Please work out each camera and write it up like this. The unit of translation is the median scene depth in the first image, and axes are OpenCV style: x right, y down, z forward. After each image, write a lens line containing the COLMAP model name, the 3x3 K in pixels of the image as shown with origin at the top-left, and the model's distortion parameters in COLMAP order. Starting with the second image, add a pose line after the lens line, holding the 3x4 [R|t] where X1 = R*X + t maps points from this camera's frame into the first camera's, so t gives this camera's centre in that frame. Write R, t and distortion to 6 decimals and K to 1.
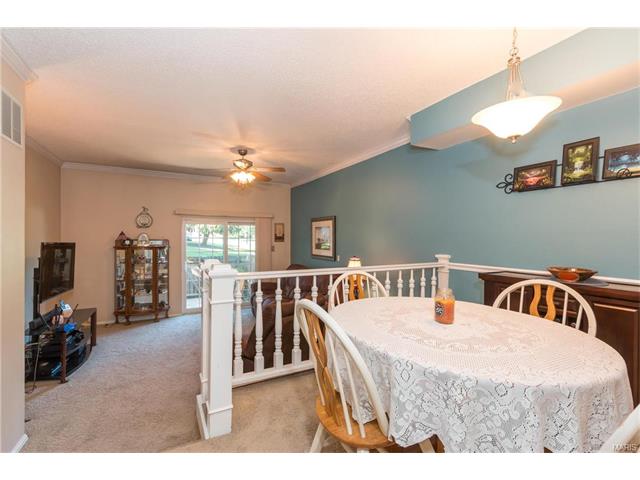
lens RADIAL K [[289.2, 0, 316.1], [0, 289.2, 240.2], [0, 0, 1]] dist [0.007077, -0.000416]
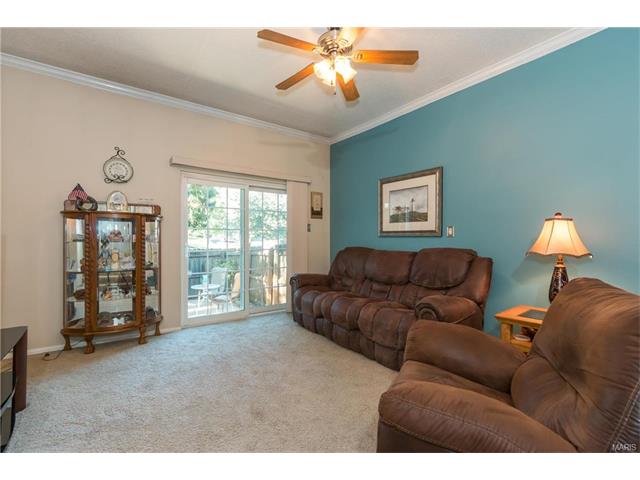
lens RADIAL K [[289.2, 0, 316.1], [0, 289.2, 241.0], [0, 0, 1]] dist [0.007077, -0.000416]
pose [[0.990419, -0.002479, 0.138072, -0.301784], [0.002449, 0.999997, 0.000389, 0.080808], [-0.138073, -0.000047, 0.990422, 0.395994]]
